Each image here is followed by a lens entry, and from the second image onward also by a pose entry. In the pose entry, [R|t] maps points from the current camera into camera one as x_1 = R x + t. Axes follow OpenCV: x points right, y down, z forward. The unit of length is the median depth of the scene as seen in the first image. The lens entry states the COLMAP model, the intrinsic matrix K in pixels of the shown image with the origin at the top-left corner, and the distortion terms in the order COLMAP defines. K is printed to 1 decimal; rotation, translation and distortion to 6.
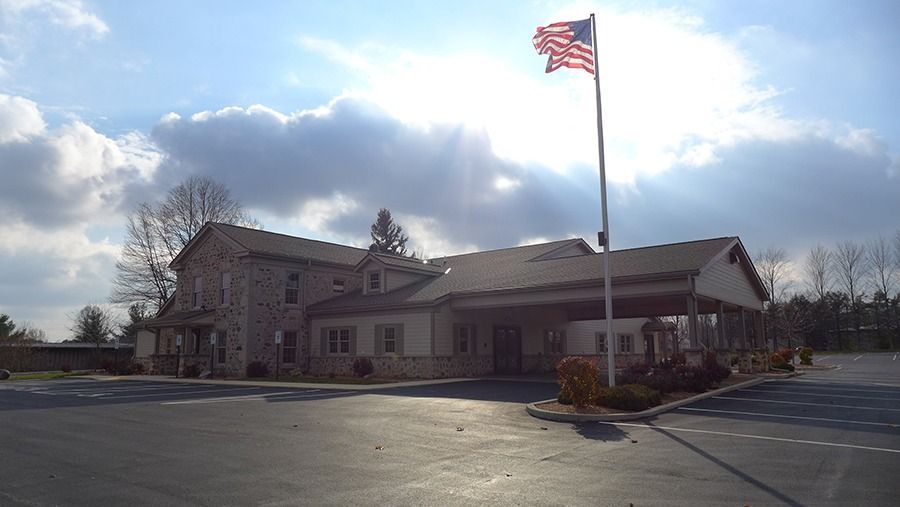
lens RADIAL K [[575.7, 0, 450.0], [0, 575.7, 253.5], [0, 0, 1]] dist [-0.045813, 0.001361]
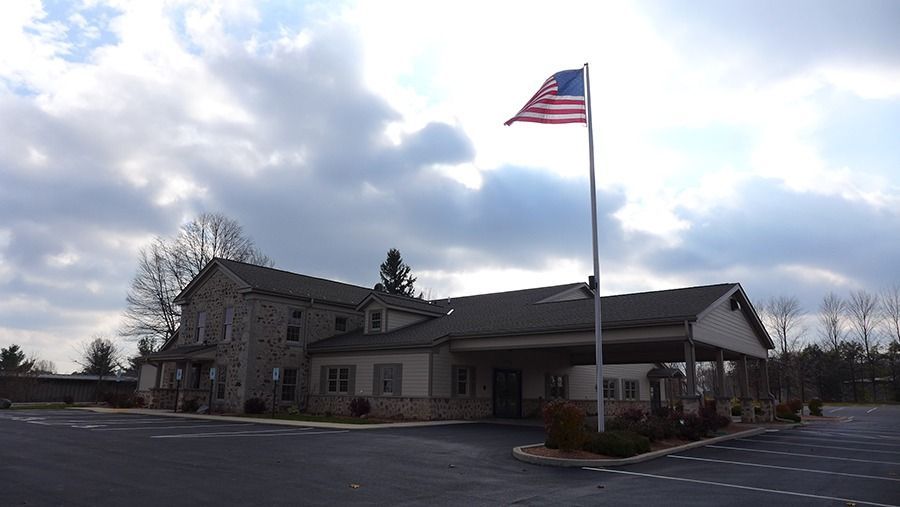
lens RADIAL K [[575.7, 0, 450.0], [0, 575.7, 253.5], [0, 0, 1]] dist [-0.045813, 0.001361]
pose [[0.999559, 0.020887, -0.021125, 0.017635], [-0.022342, 0.997213, -0.071180, 0.000278], [0.019580, 0.071621, 0.997240, -0.006531]]
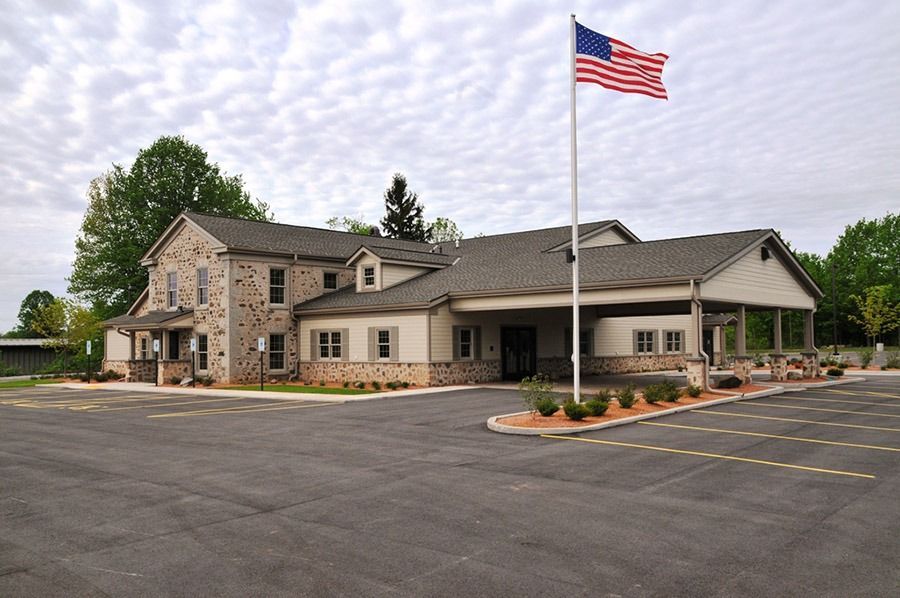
lens RADIAL K [[753.4, 0, 459.7], [0, 753.4, 308.3], [0, 0, 1]] dist [-0.052540, -0.001689]
pose [[0.998785, -0.006119, -0.048892, 0.068646], [0.012191, 0.992097, 0.124878, -0.049676], [0.047742, -0.125322, 0.990967, -0.155826]]
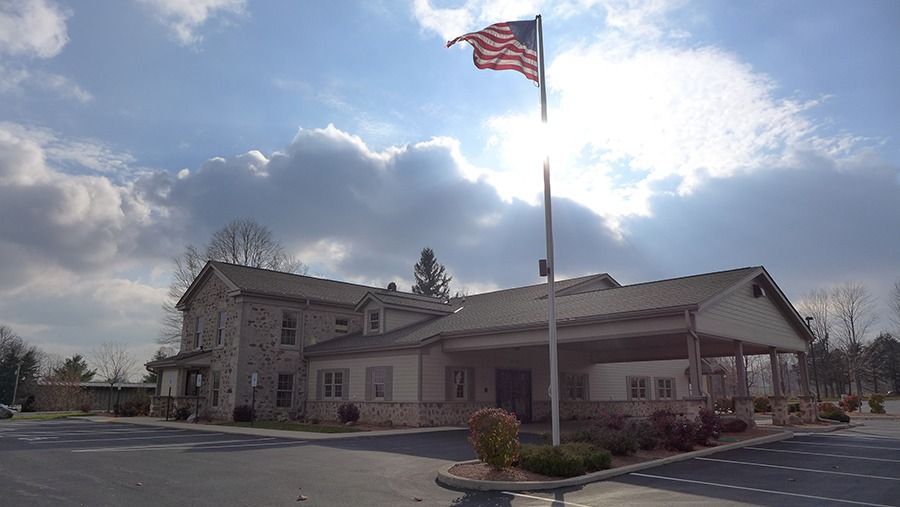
lens RADIAL K [[579.2, 0, 450.0], [0, 579.2, 253.5], [0, 0, 1]] dist [-0.053389, 0.002897]
pose [[0.993306, -0.018089, -0.114087, 0.111810], [0.010058, 0.997455, -0.070586, 0.006186], [0.115073, 0.068966, 0.990960, 0.064865]]
